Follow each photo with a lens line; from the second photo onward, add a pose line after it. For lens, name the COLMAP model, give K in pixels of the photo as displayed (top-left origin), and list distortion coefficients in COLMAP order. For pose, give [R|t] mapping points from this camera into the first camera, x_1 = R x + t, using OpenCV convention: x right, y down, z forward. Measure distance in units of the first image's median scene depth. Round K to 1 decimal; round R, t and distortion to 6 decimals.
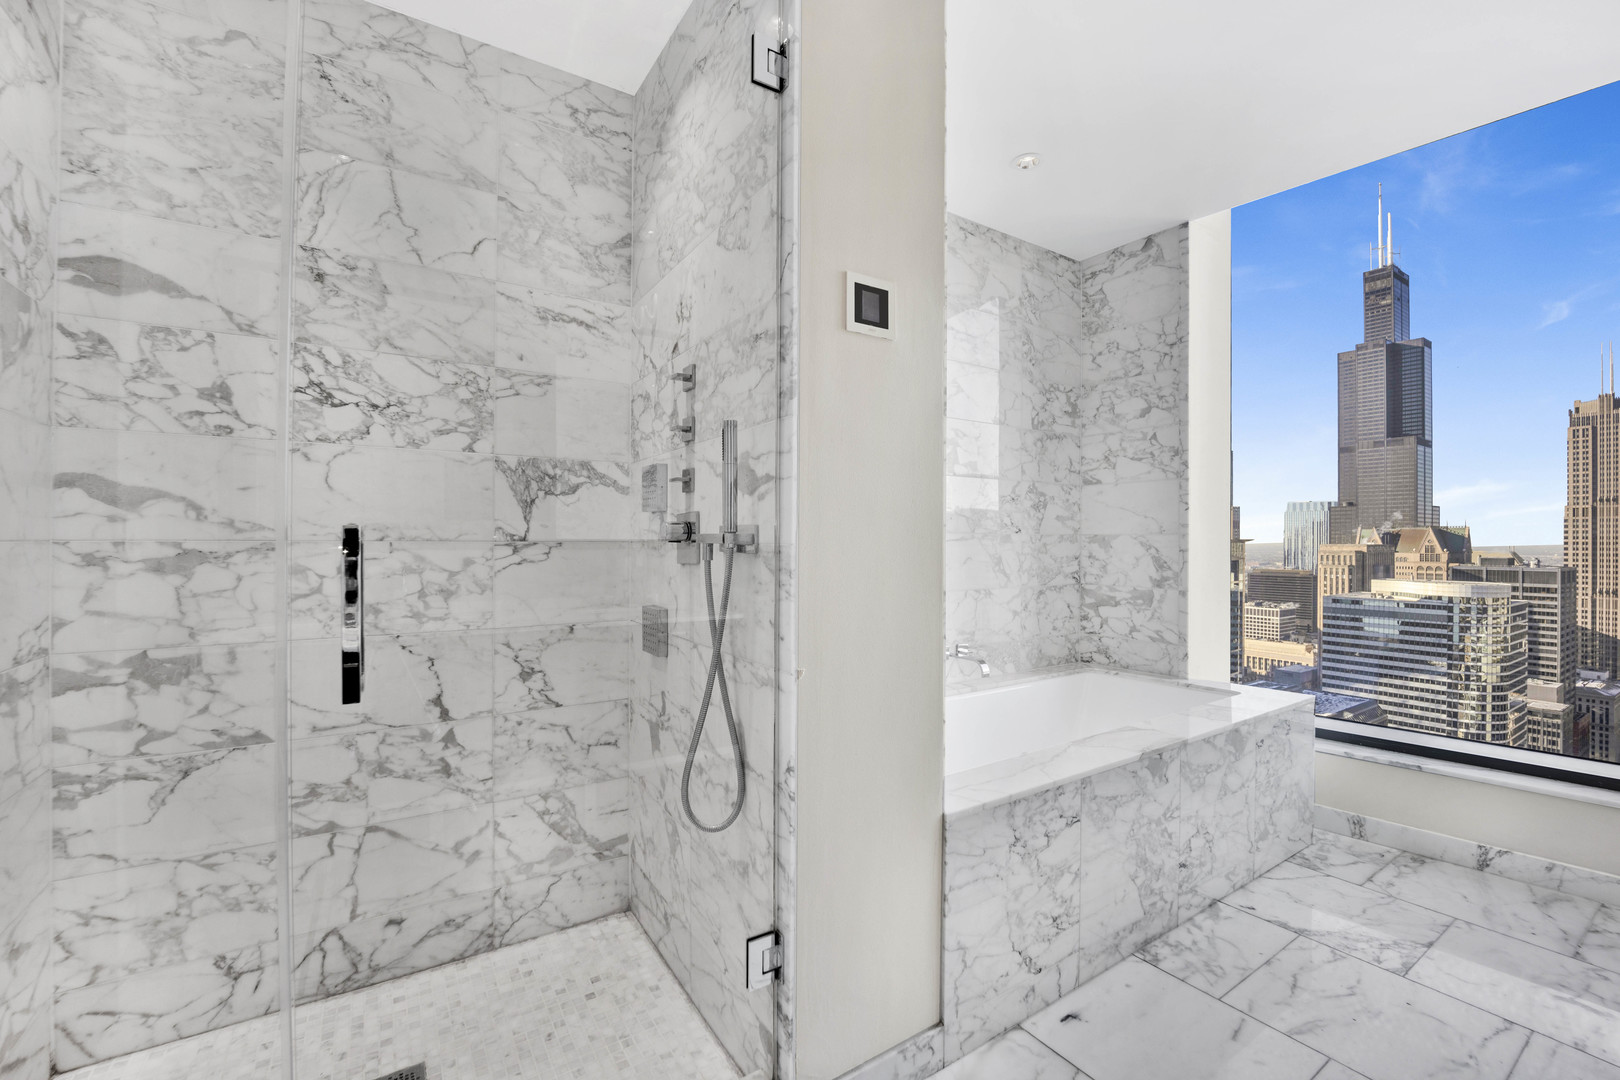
lens RADIAL K [[674.4, 0, 813.1], [0, 674.4, 536.8], [0, 0, 1]] dist [-0.021701, 0.000392]
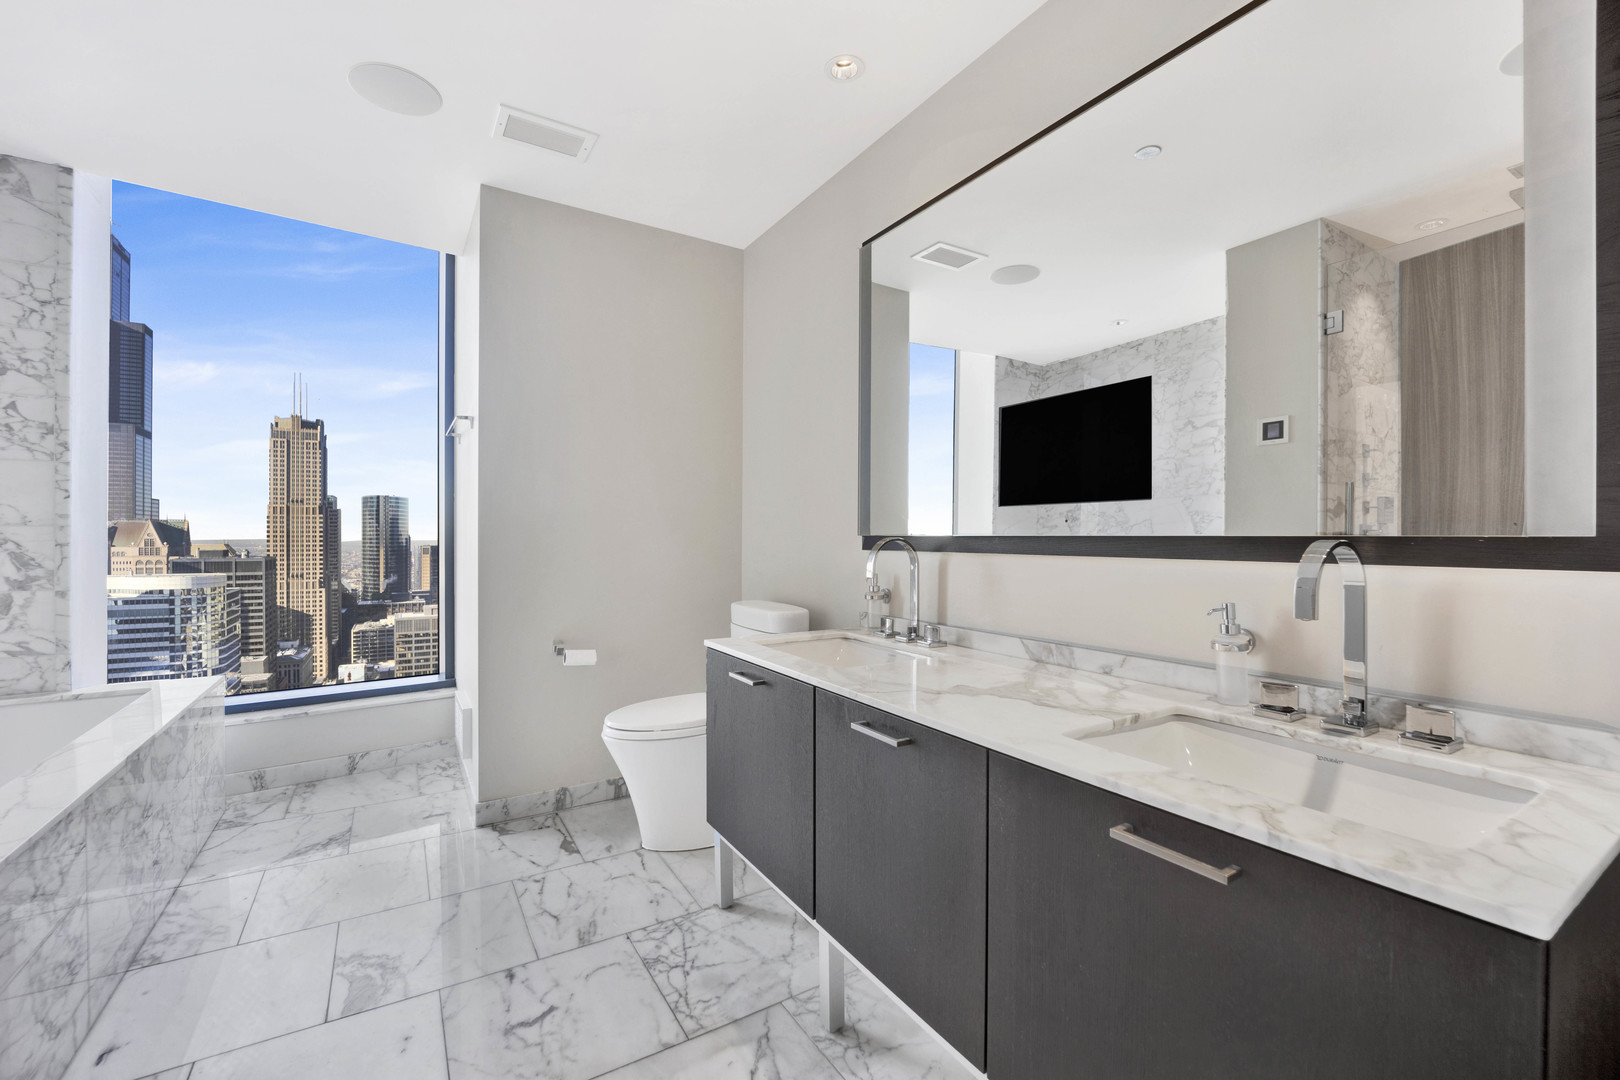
lens RADIAL K [[674.4, 0, 806.7], [0, 674.4, 545.8], [0, 0, 1]] dist [-0.021701, 0.000392]
pose [[0.030529, -0.016767, 0.999393, -0.269675], [-0.006694, 0.999833, 0.016979, 0.000880], [-0.999511, -0.007209, 0.030412, 0.007273]]
